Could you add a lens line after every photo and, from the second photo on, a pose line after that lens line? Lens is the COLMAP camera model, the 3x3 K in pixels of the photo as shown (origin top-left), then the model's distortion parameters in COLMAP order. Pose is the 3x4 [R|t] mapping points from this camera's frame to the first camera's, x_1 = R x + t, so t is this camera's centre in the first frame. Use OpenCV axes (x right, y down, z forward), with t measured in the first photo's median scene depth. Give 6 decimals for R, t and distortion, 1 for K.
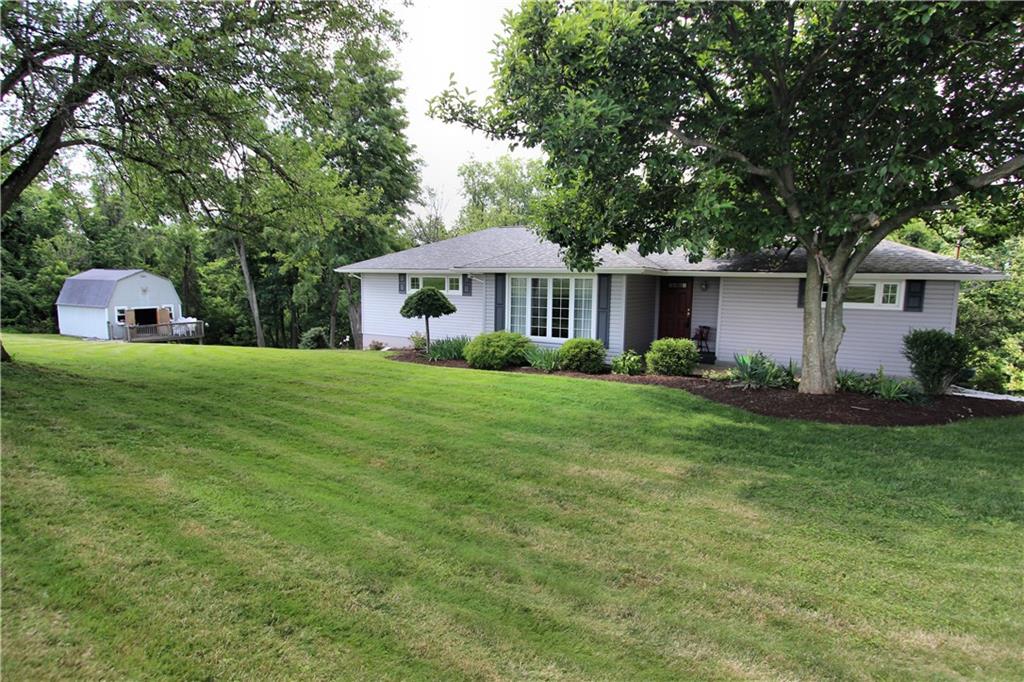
lens RADIAL K [[562.8, 0, 512.7], [0, 562.8, 341.5], [0, 0, 1]] dist [0.002784, 0.000008]
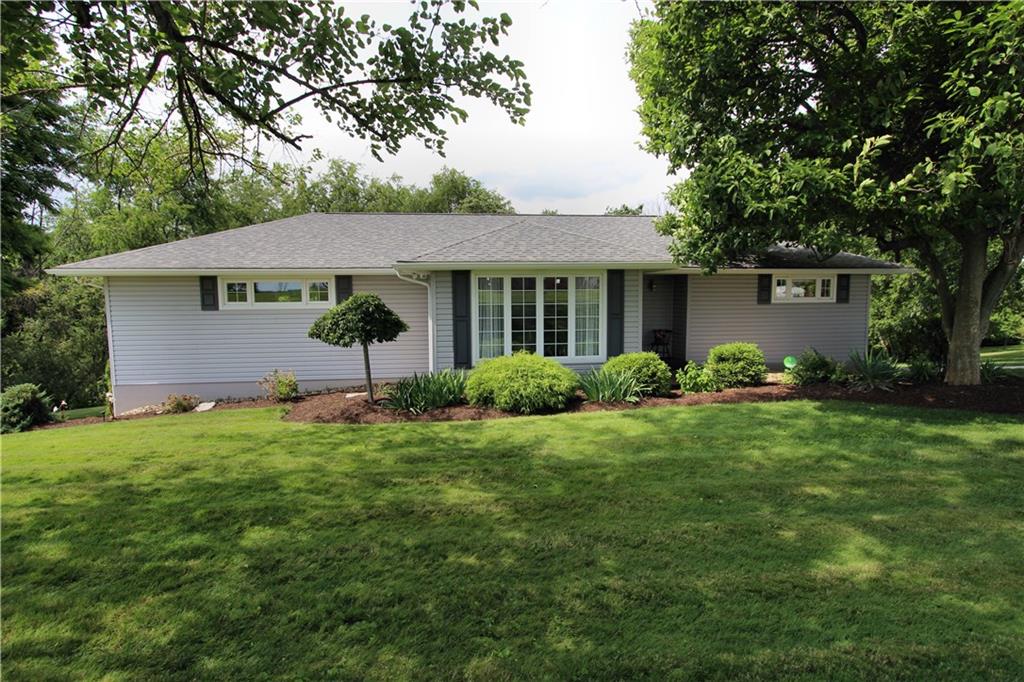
lens RADIAL K [[562.8, 0, 511.9], [0, 562.8, 341.2], [0, 0, 1]] dist [0.002784, 0.000008]
pose [[0.791943, -0.074239, 0.606066, -0.415085], [0.089805, 0.995948, 0.004649, -0.036048], [-0.603955, 0.050746, 0.795401, 0.442016]]
